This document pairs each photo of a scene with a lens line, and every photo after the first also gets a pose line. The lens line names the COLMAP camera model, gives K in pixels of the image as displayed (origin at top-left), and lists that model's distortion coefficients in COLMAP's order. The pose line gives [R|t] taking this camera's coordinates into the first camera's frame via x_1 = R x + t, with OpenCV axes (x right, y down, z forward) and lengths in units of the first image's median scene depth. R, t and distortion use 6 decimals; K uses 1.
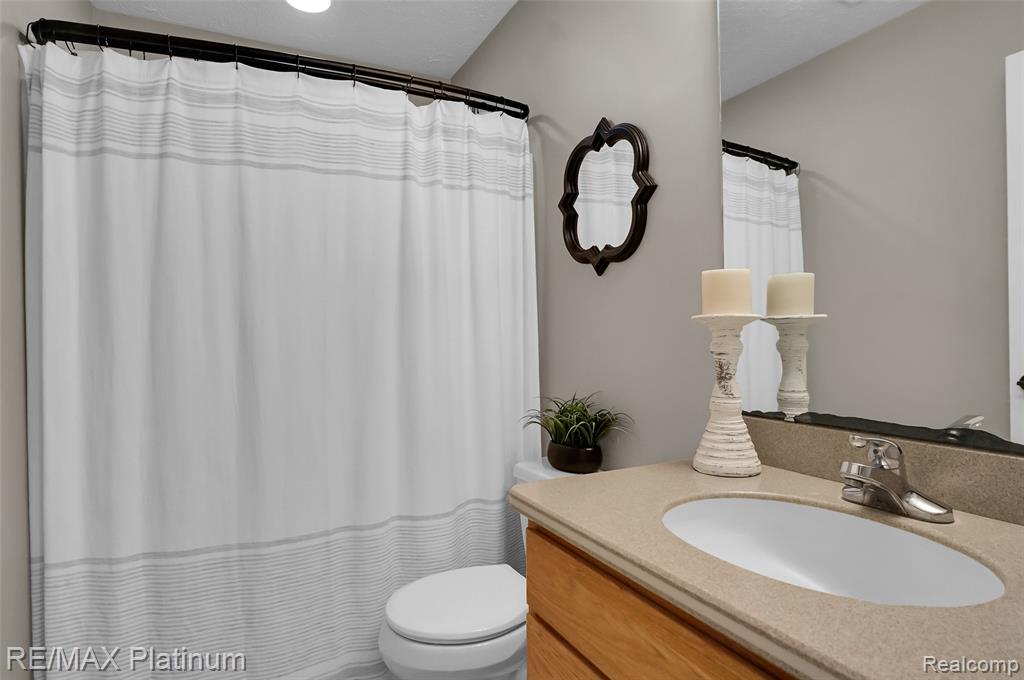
lens RADIAL K [[532.5, 0, 532.0], [0, 532.5, 326.8], [0, 0, 1]] dist [-0.036406, 0.021324]
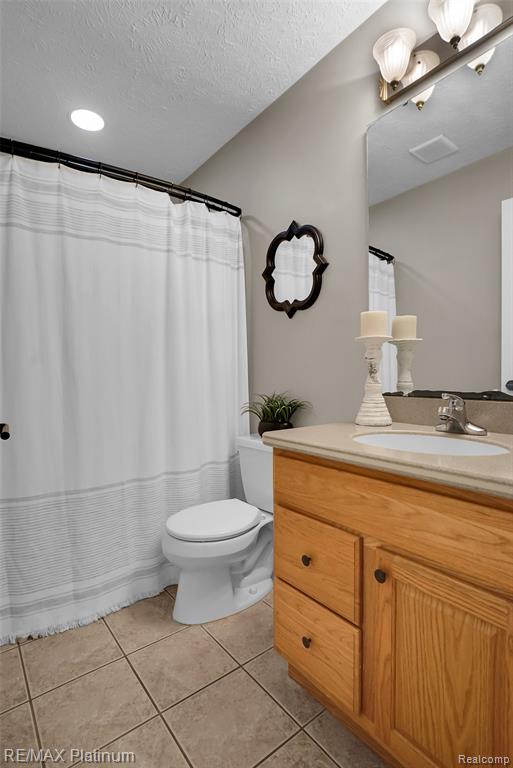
lens RADIAL K [[419.7, 0, 245.7], [0, 419.7, 398.9], [0, 0, 1]] dist [-0.037420, 0.027444]
pose [[0.978284, -0.013840, 0.206805, -0.294588], [0.006965, 0.999400, 0.033934, 0.112801], [-0.207151, -0.031757, 0.977793, -0.250855]]
